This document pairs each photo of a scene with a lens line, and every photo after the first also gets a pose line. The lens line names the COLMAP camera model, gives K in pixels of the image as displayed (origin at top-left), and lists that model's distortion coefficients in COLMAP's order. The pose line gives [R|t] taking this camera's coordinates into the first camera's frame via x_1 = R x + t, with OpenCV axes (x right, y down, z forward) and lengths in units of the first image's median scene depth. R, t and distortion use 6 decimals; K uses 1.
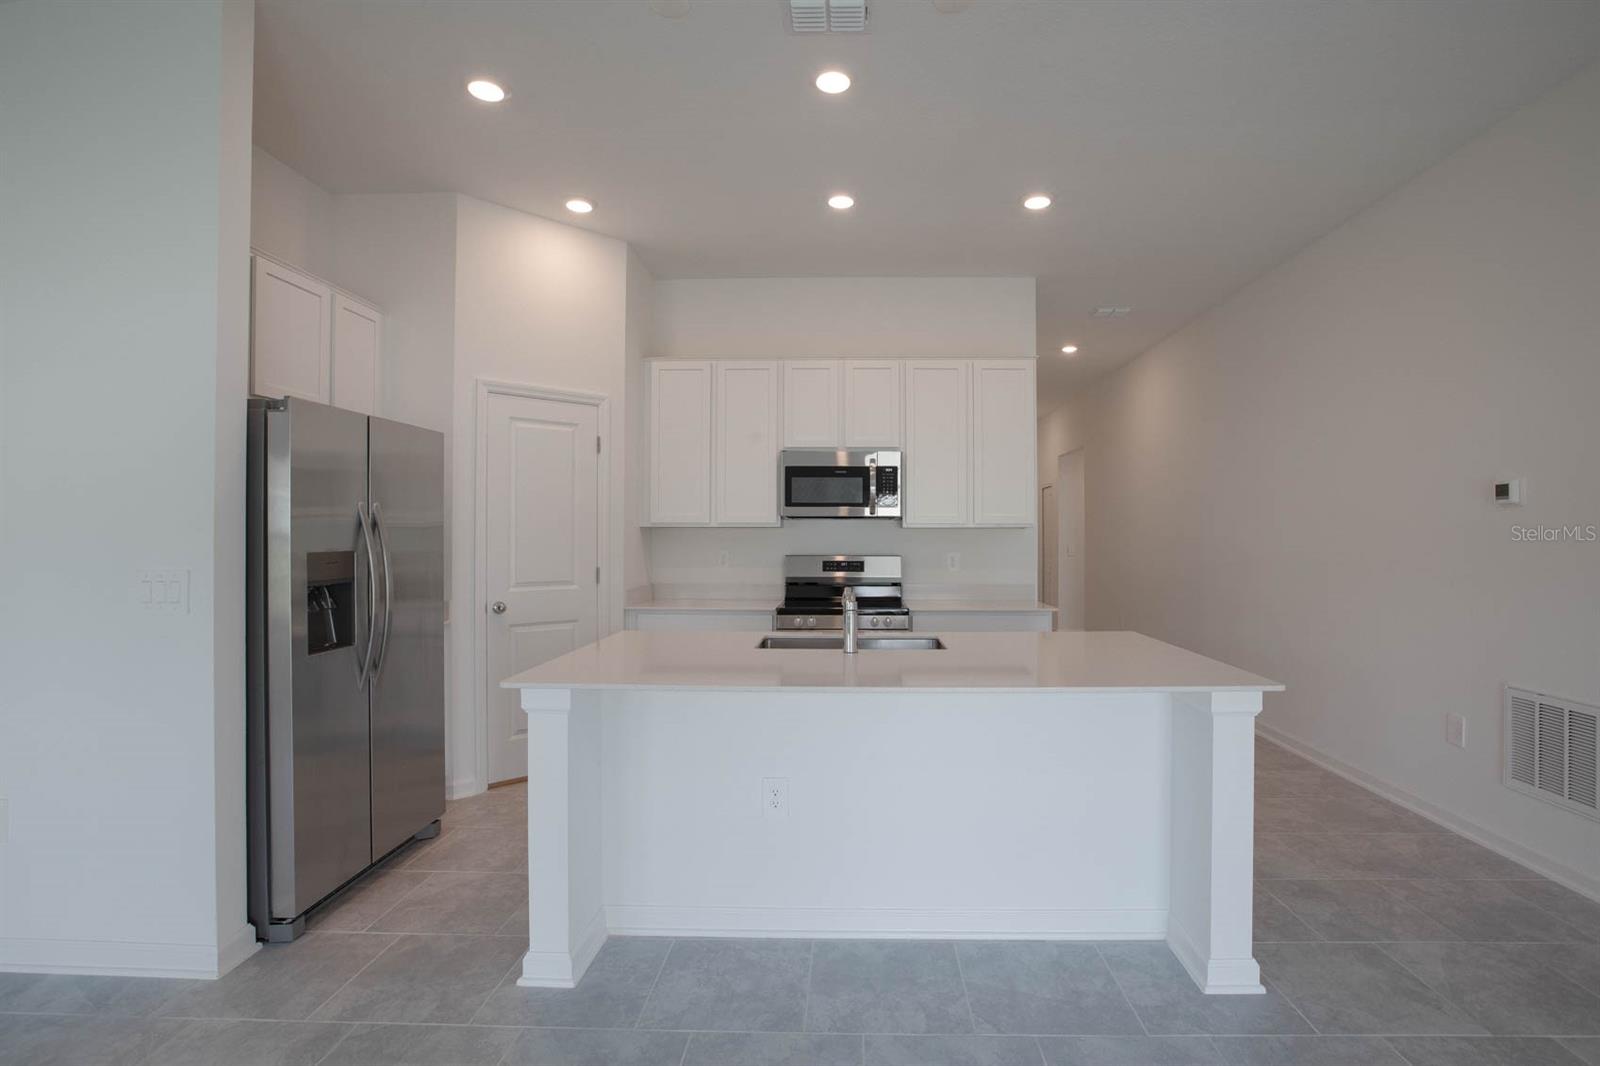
lens RADIAL K [[756.1, 0, 836.2], [0, 756.1, 533.4], [0, 0, 1]] dist [-0.029024, -0.000016]
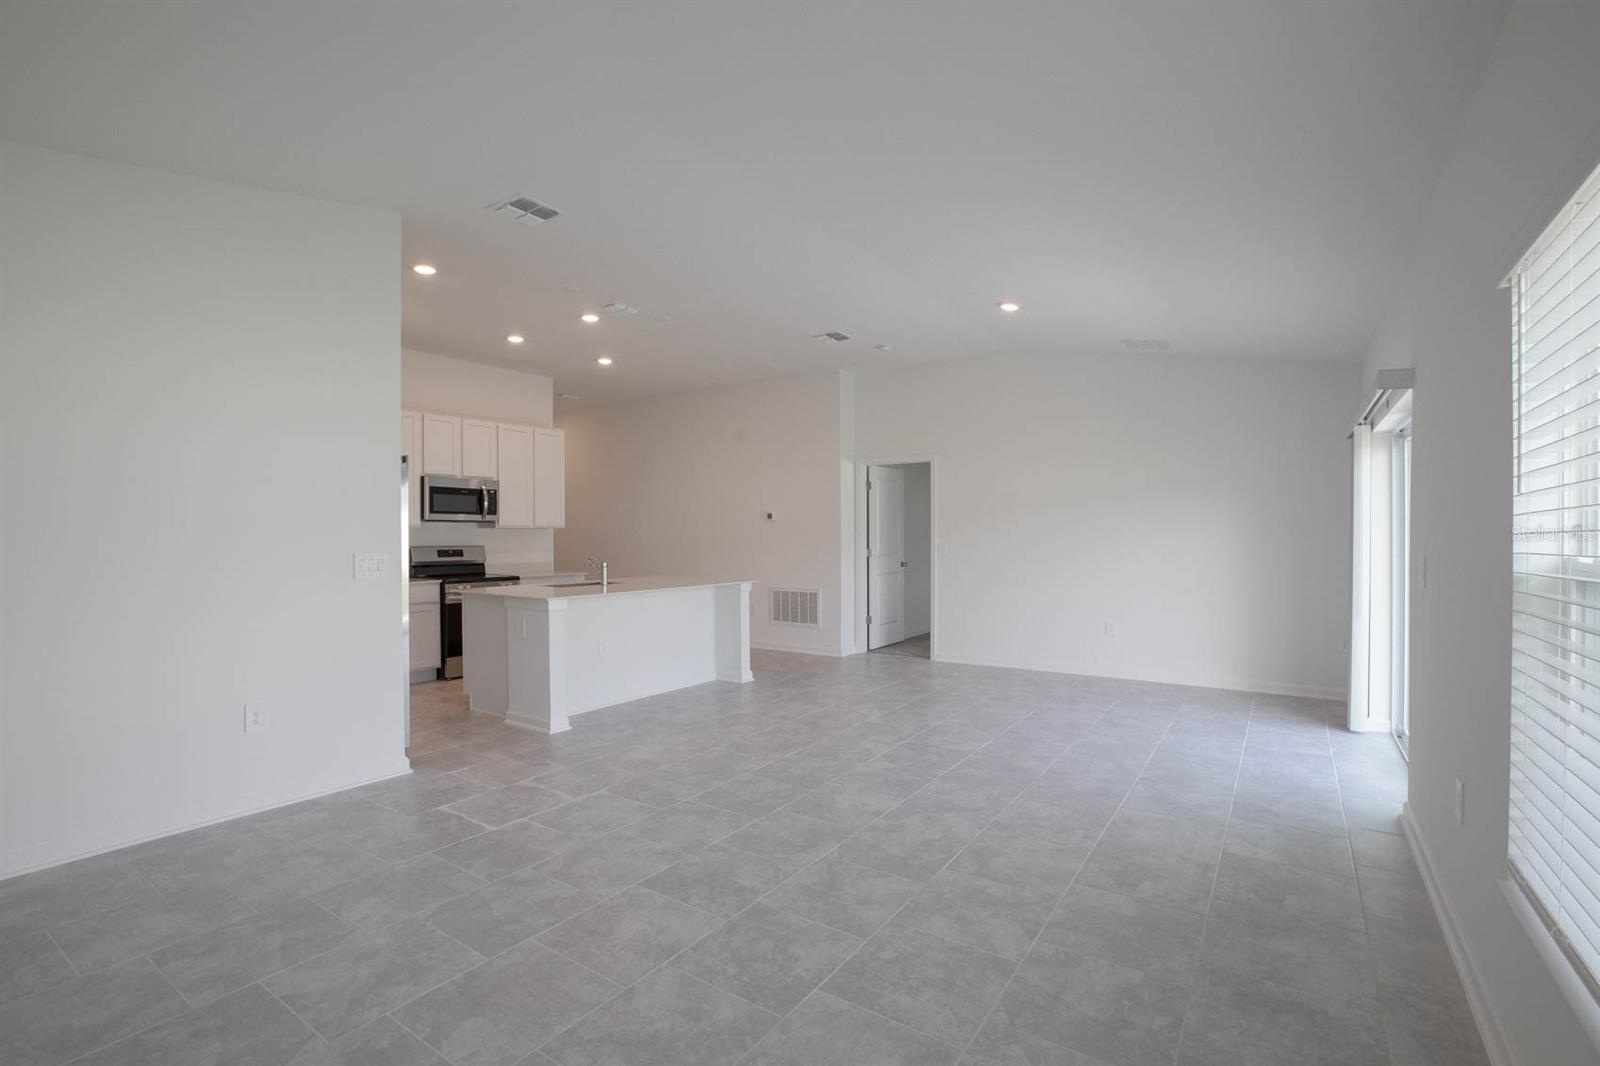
lens RADIAL K [[753.8, 0, 800.0], [0, 753.8, 533.0], [0, 0, 1]] dist [-0.102345, 0.000300]
pose [[0.538500, 0.001006, 0.842625, -0.954831], [0.001288, 0.999997, -0.002017, 0.007565], [-0.842625, 0.002171, 0.538497, -0.411737]]
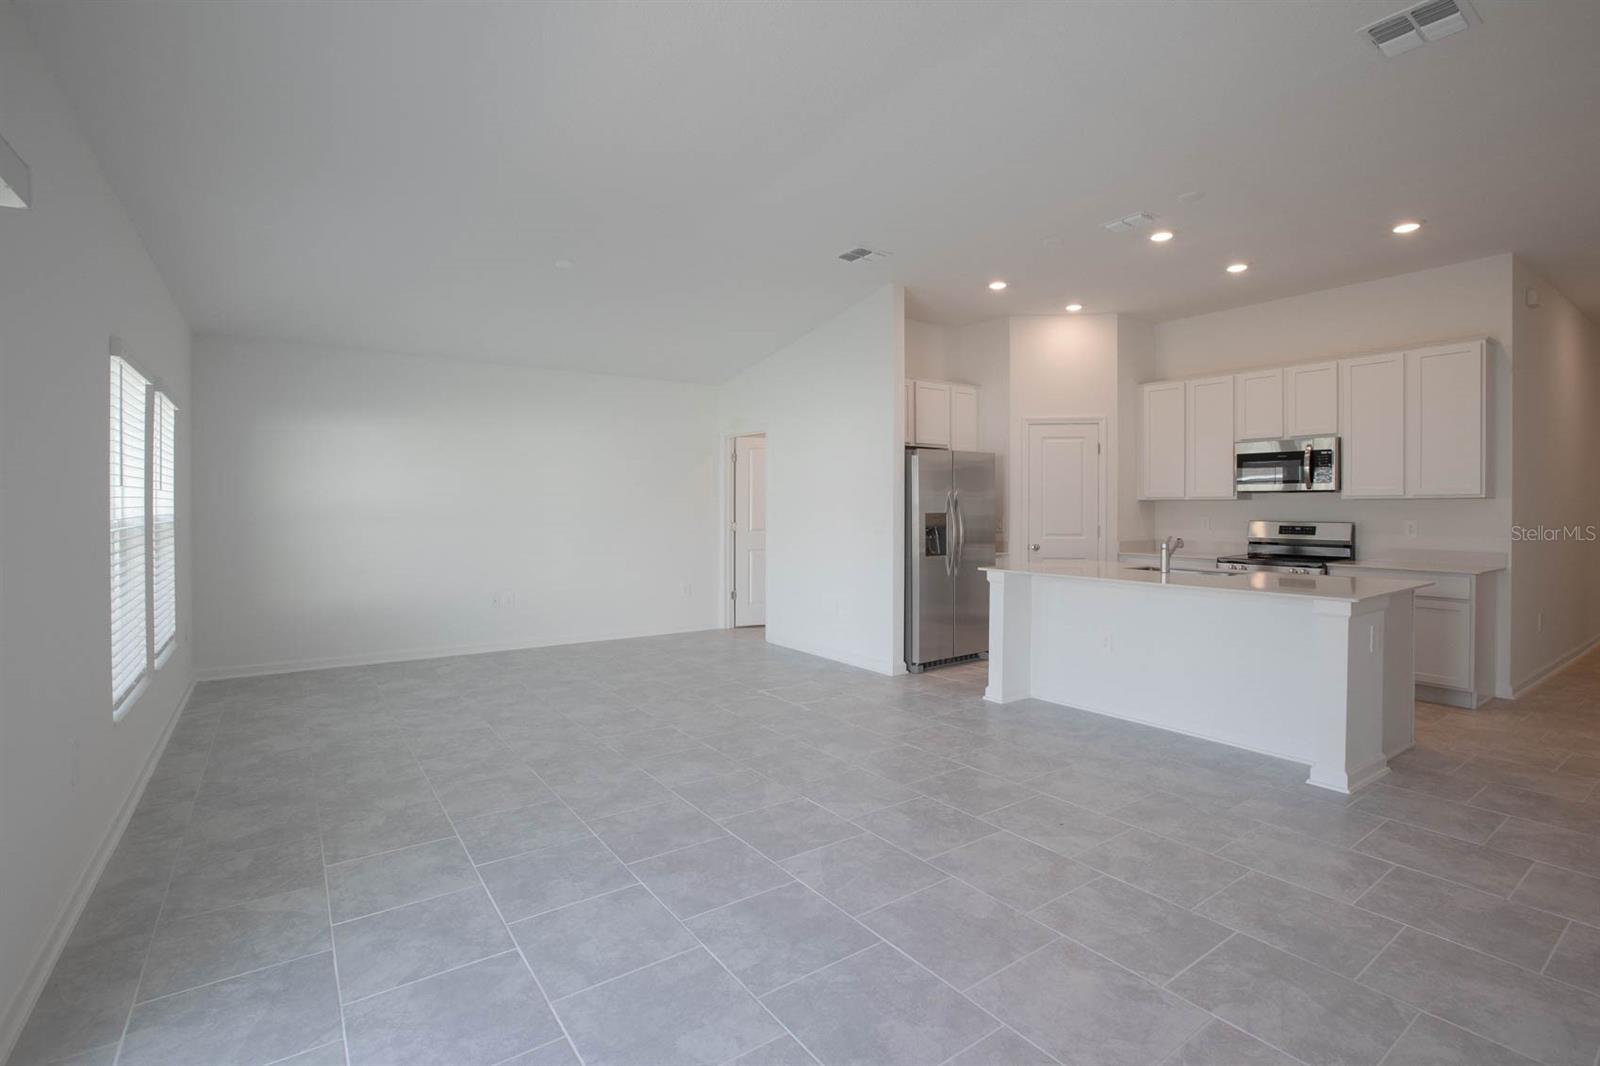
lens RADIAL K [[738.9, 0, 793.5], [0, 738.9, 511.1], [0, 0, 1]] dist [-0.055918, -0.000201]
pose [[0.588931, 0.002574, -0.808179, 0.541032], [0.003059, 0.999981, 0.005414, 0.003329], [0.808178, -0.005660, 0.588911, -0.415468]]
